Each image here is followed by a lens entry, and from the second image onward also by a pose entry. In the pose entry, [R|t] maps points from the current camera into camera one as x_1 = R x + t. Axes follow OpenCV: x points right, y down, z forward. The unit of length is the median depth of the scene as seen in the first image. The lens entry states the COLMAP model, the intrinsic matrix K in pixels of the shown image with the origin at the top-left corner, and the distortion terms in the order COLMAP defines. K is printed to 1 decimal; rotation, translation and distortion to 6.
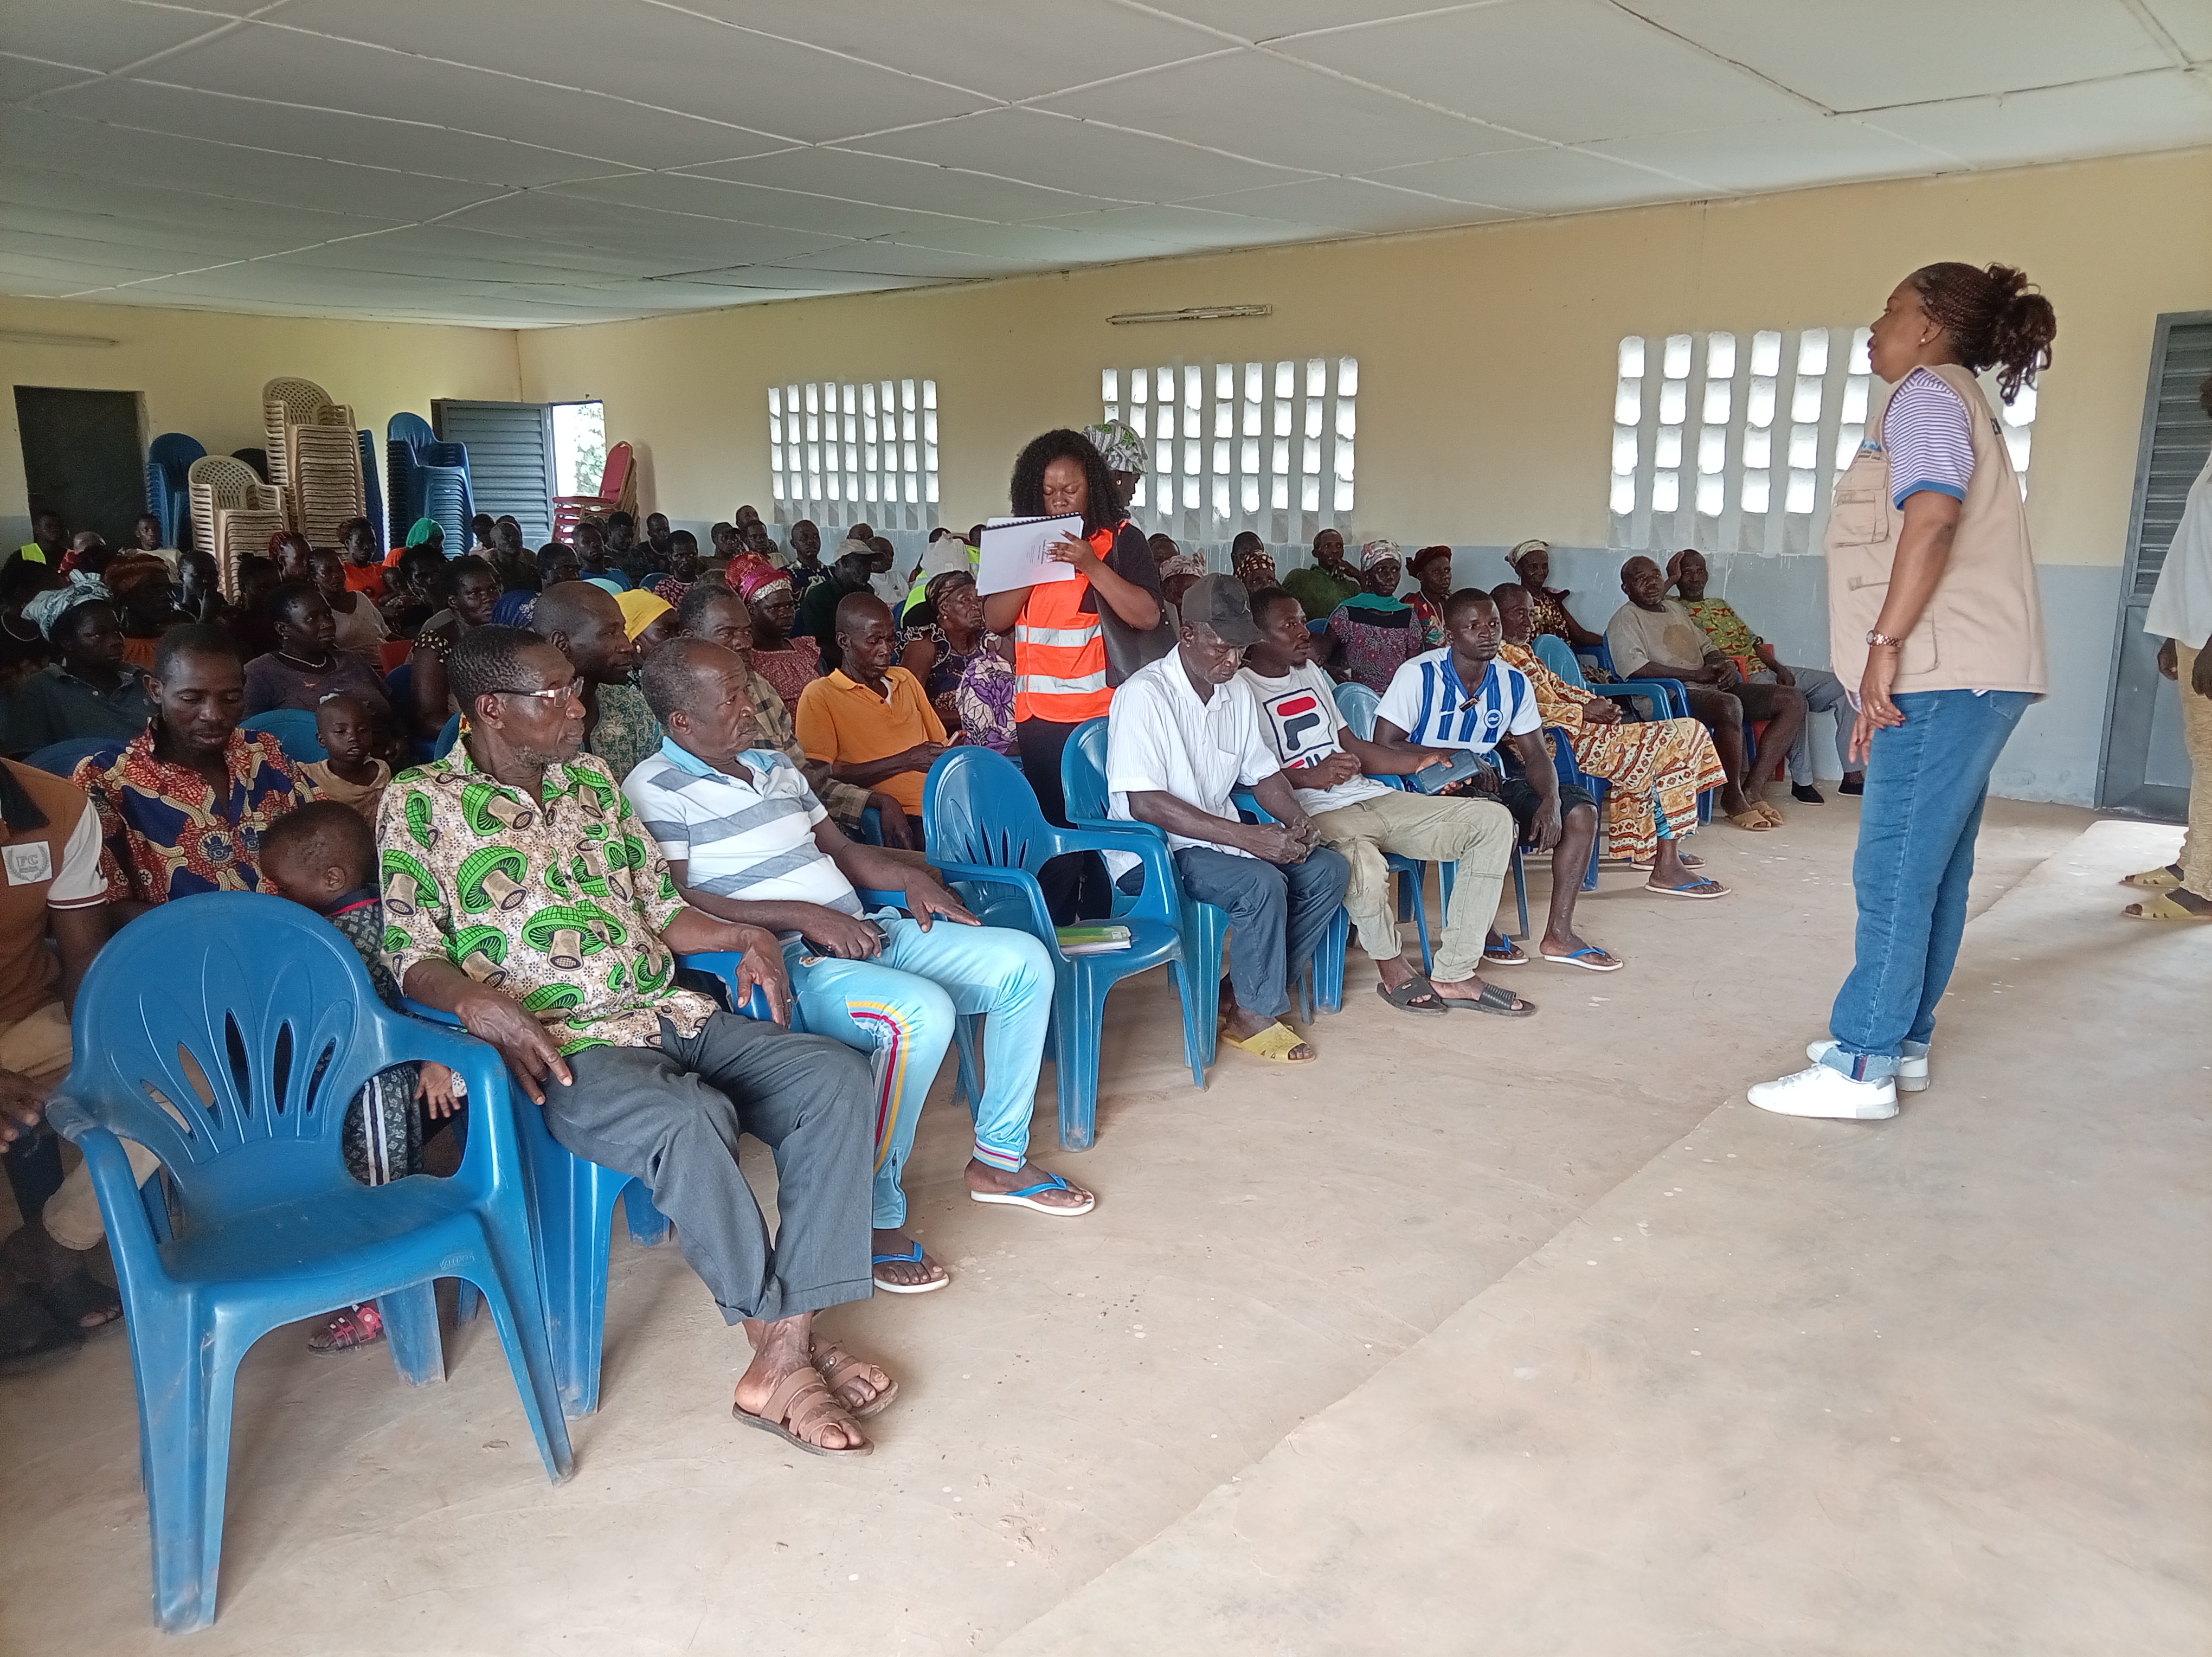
lens RADIAL K [[1611.9, 0, 1109.2], [0, 1611.9, 835.6], [0, 0, 1]] dist [0.032845, -0.083310]
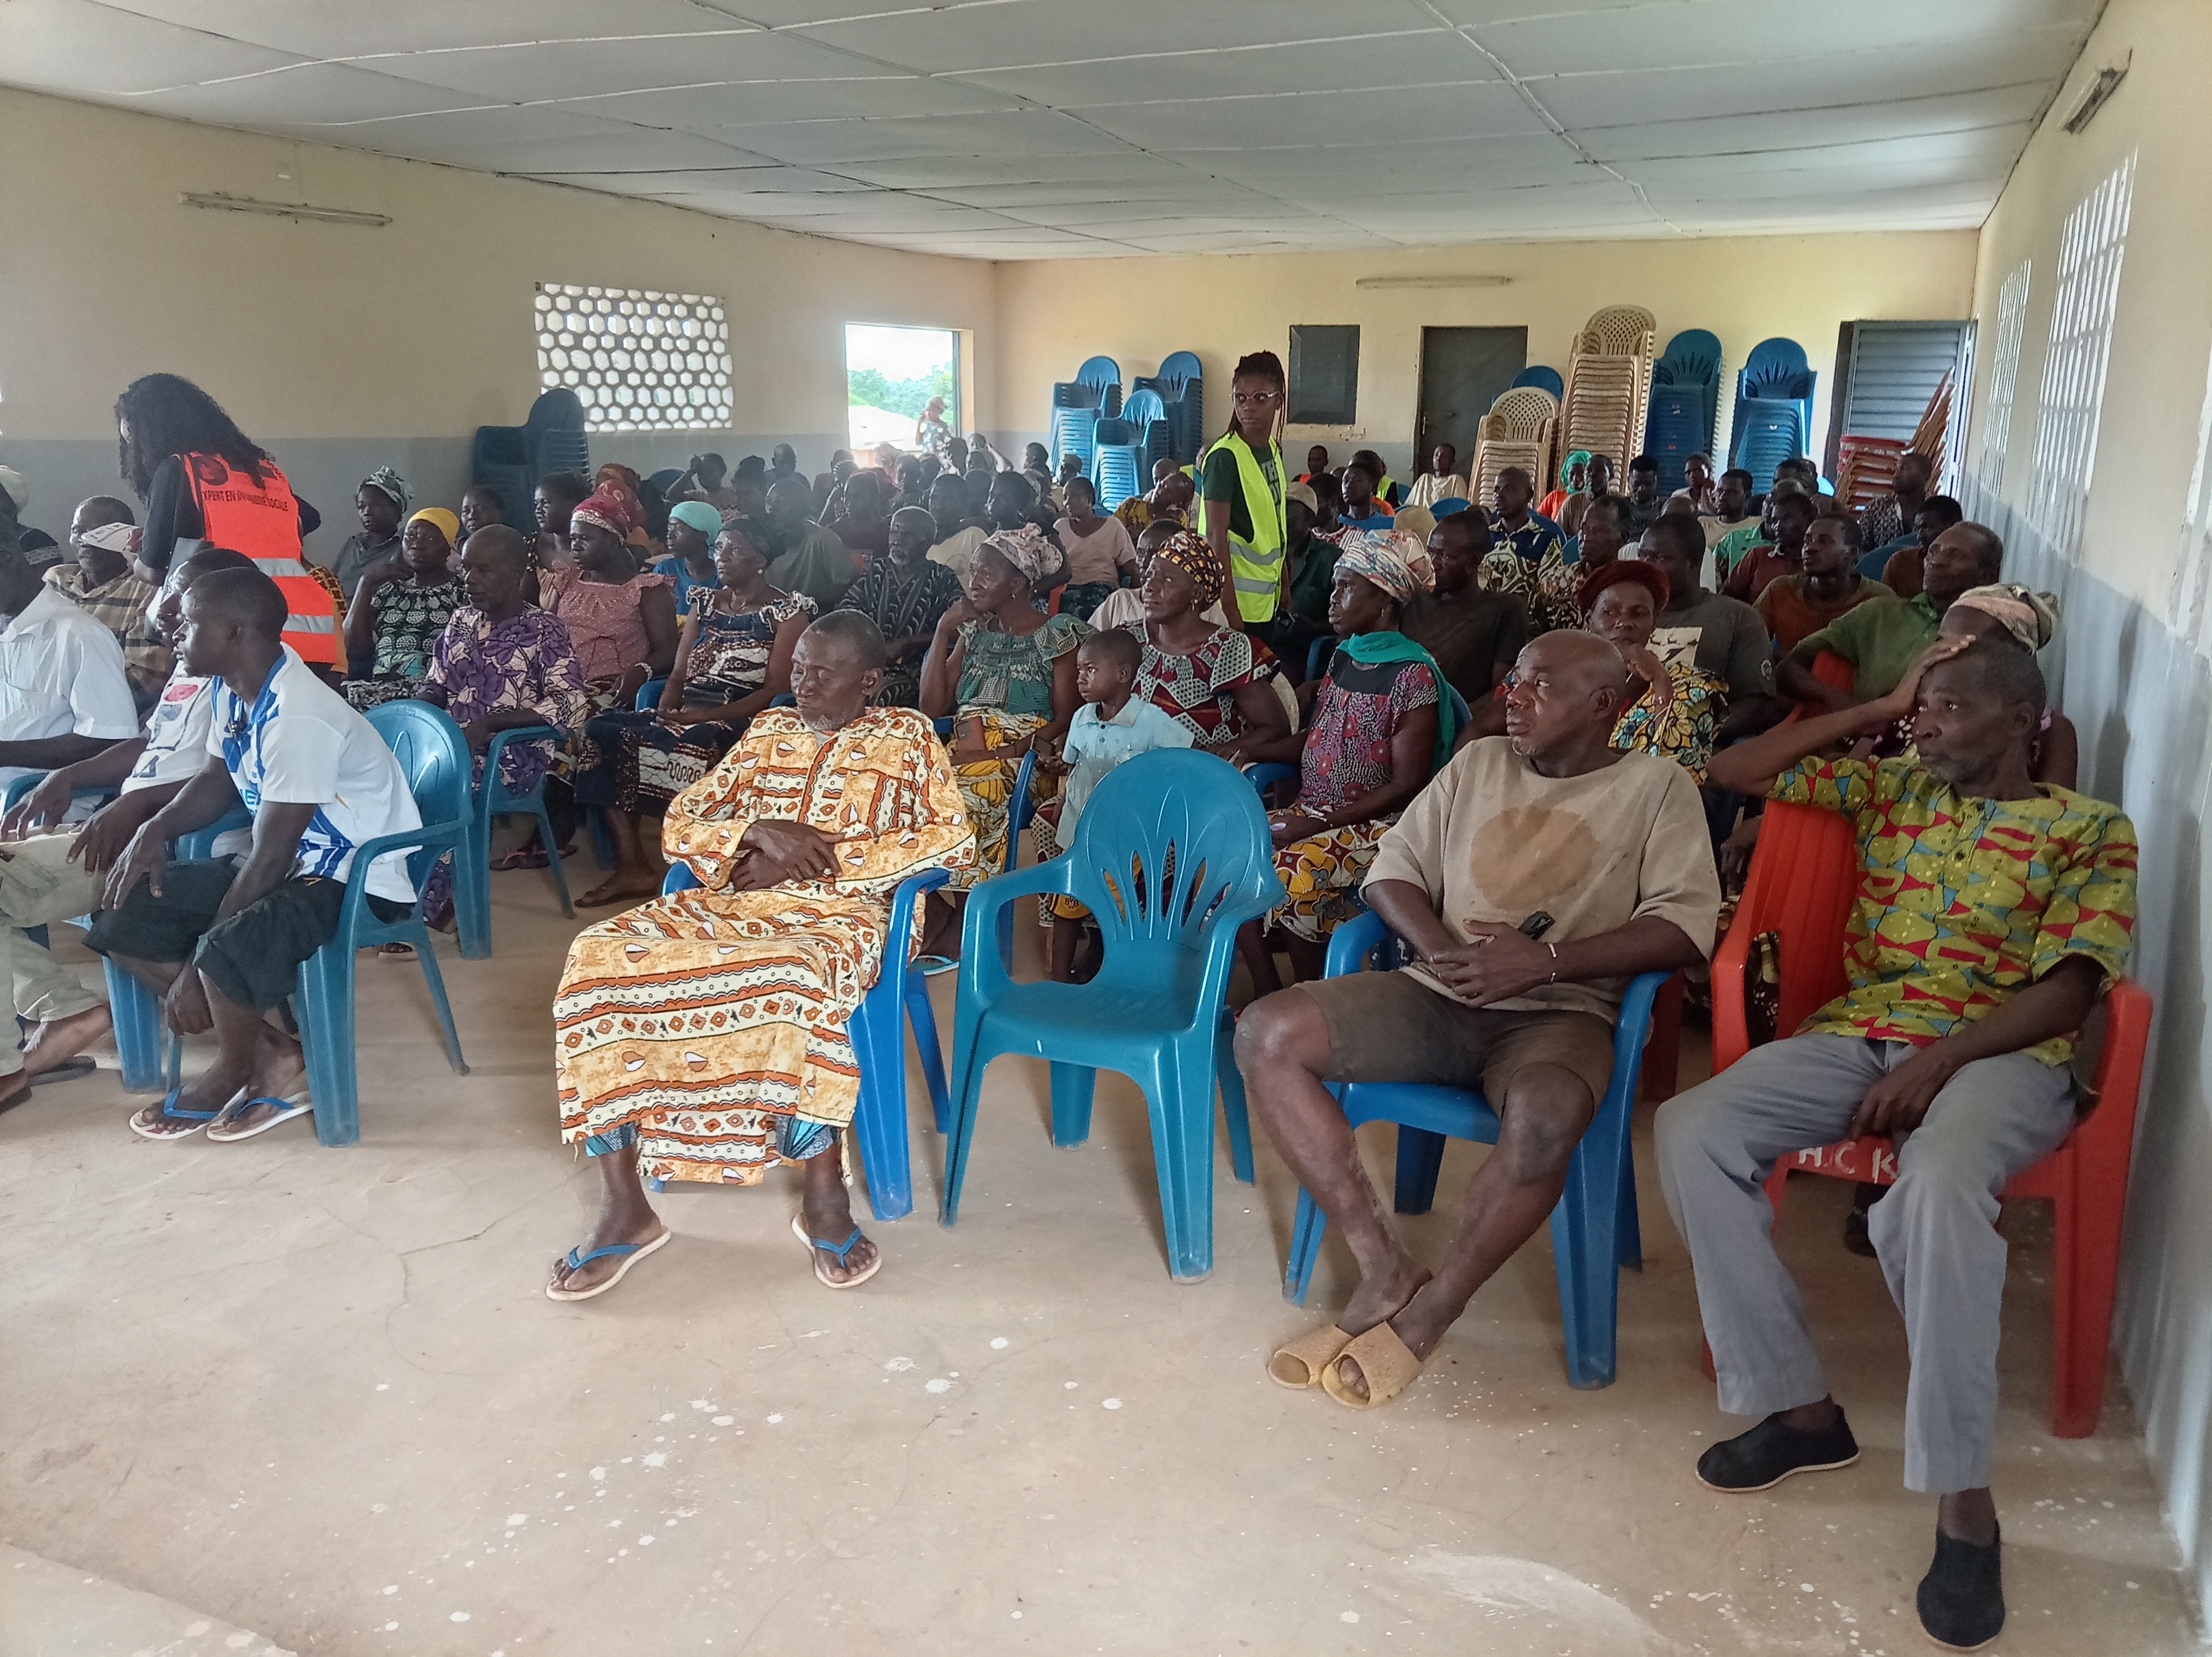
lens RADIAL K [[1623.1, 0, 1111.2], [0, 1623.1, 824.6], [0, 0, 1]] dist [0.025353, -0.090604]
pose [[0.291471, 0.237446, -0.926641, 0.541619], [-0.210835, 0.960827, 0.179889, -0.140199], [0.933056, 0.142936, 0.330115, 0.637562]]
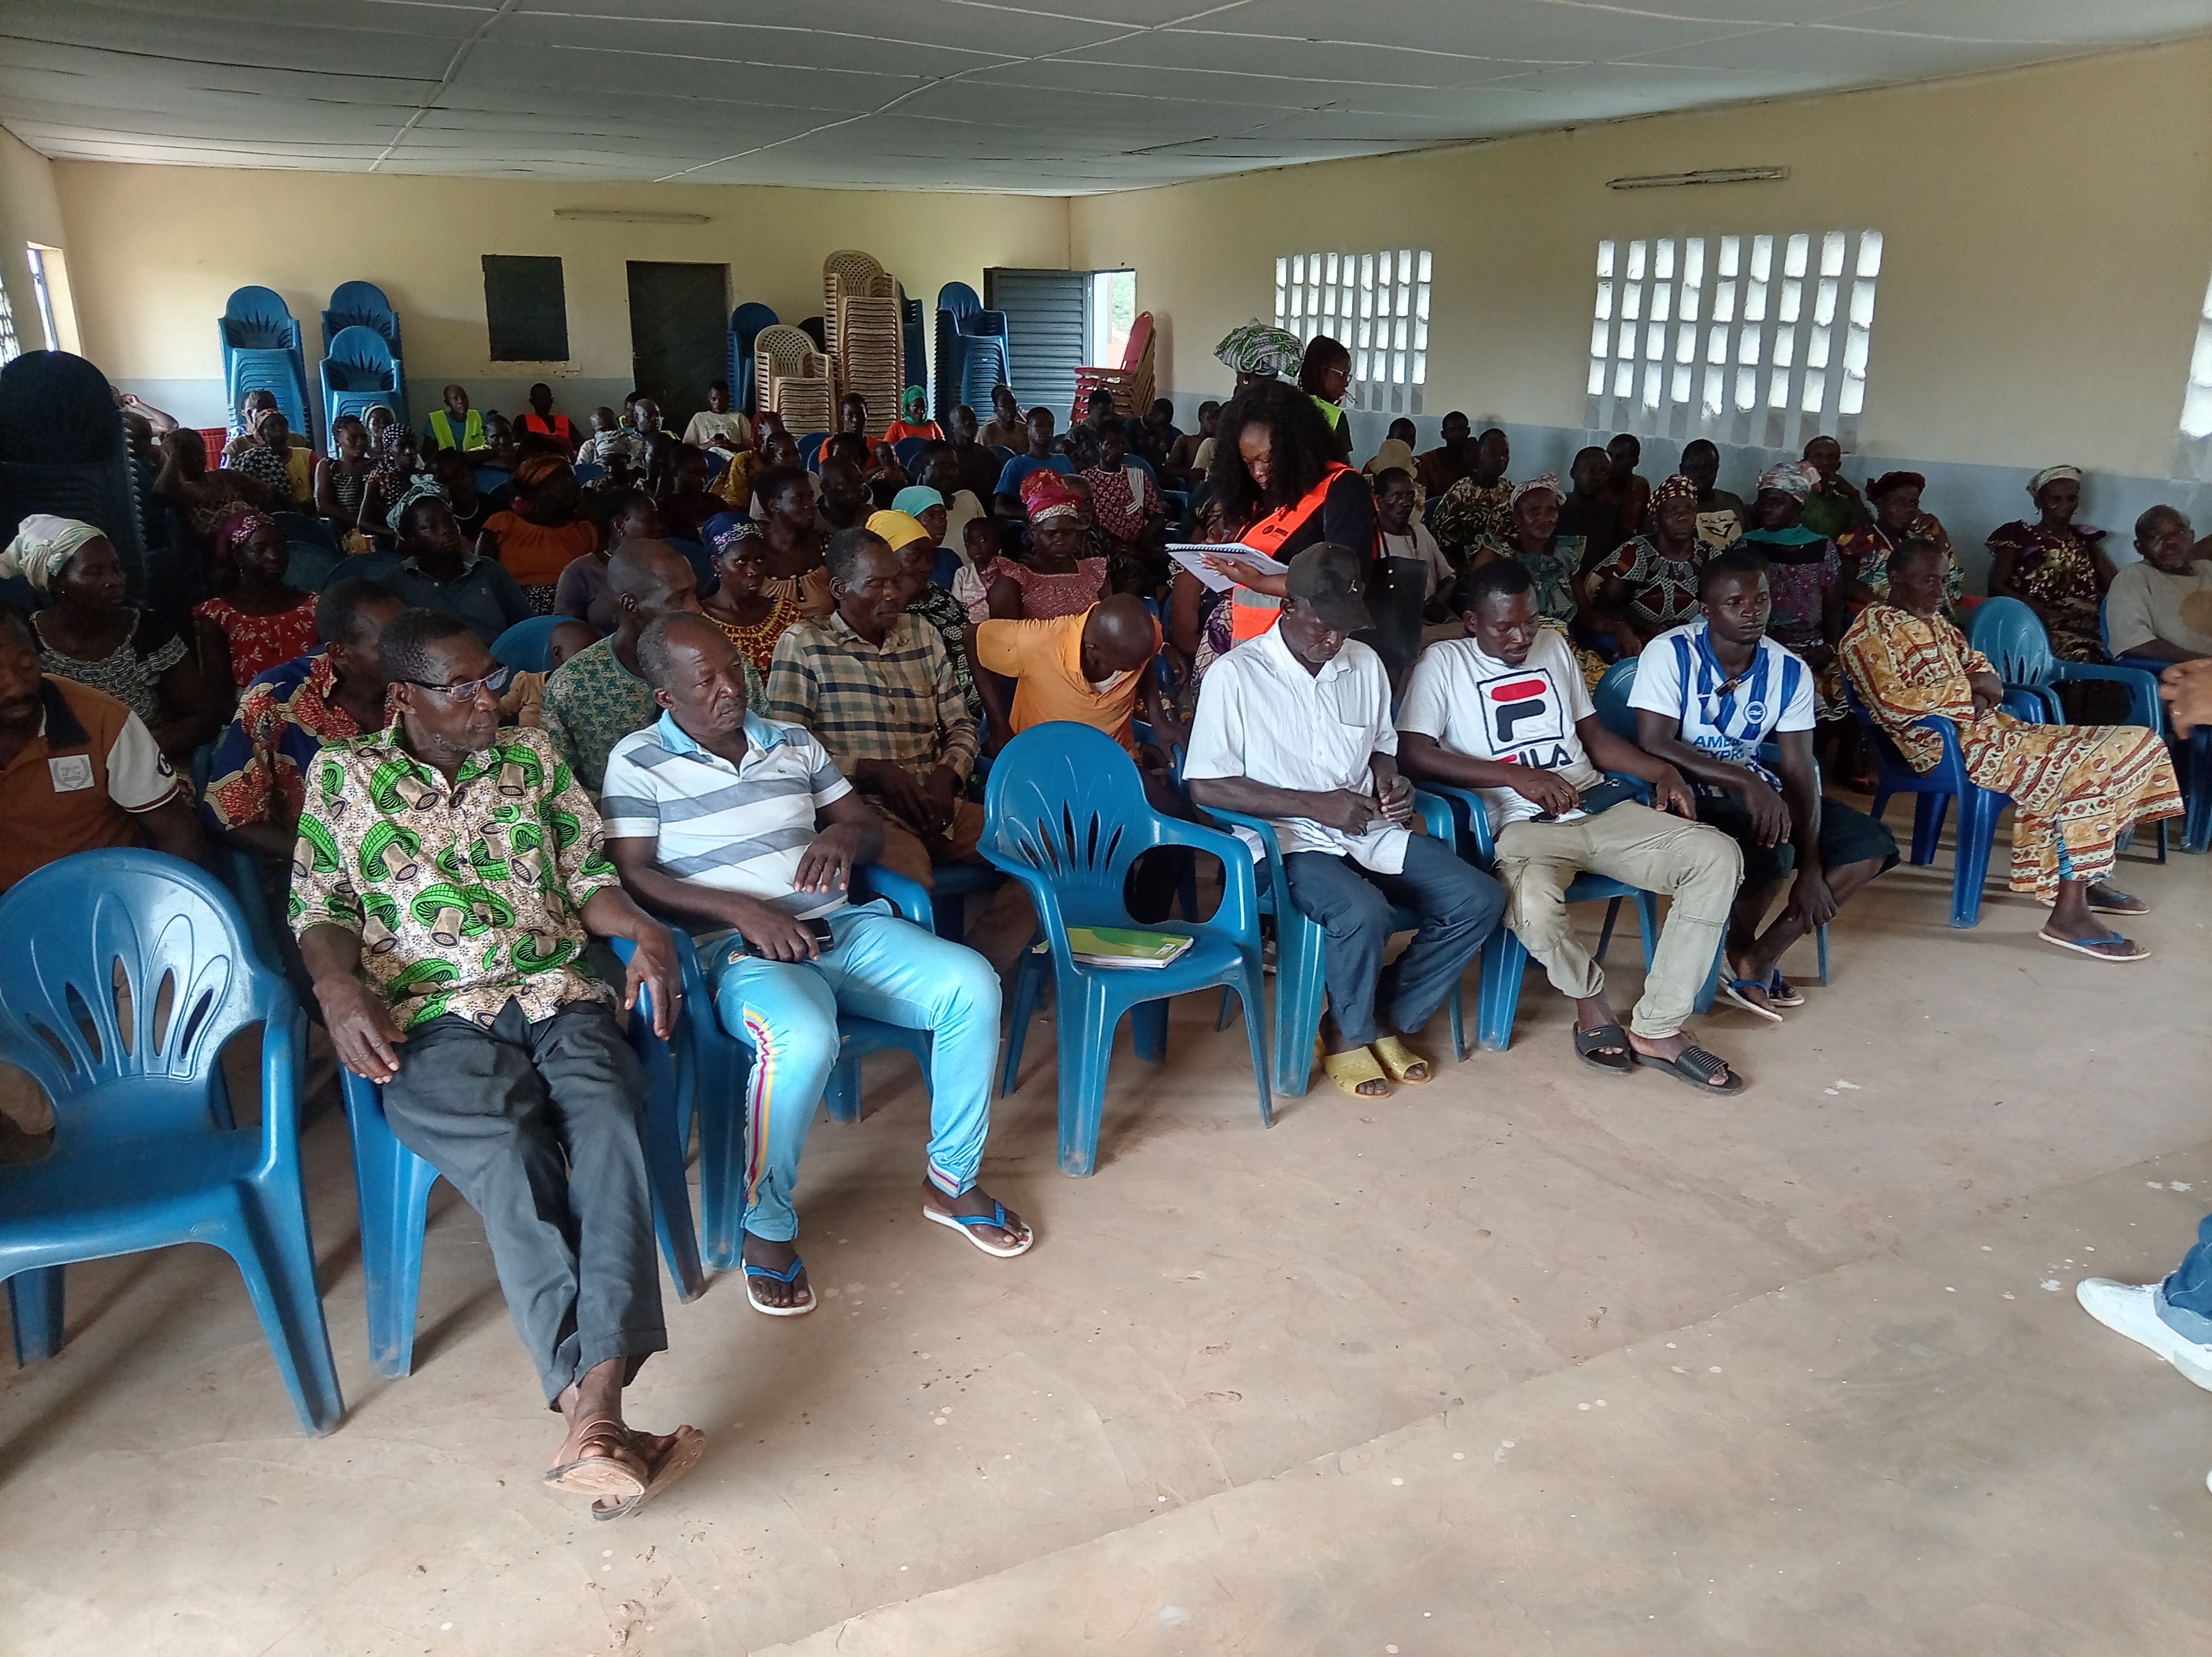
lens RADIAL K [[1623.1, 0, 1111.2], [0, 1623.1, 824.6], [0, 0, 1]] dist [0.025353, -0.090604]
pose [[0.924537, 0.117425, -0.362551, 0.128948], [-0.086933, 0.991246, 0.099363, -0.041476], [0.371045, -0.060347, 0.926652, 0.060049]]
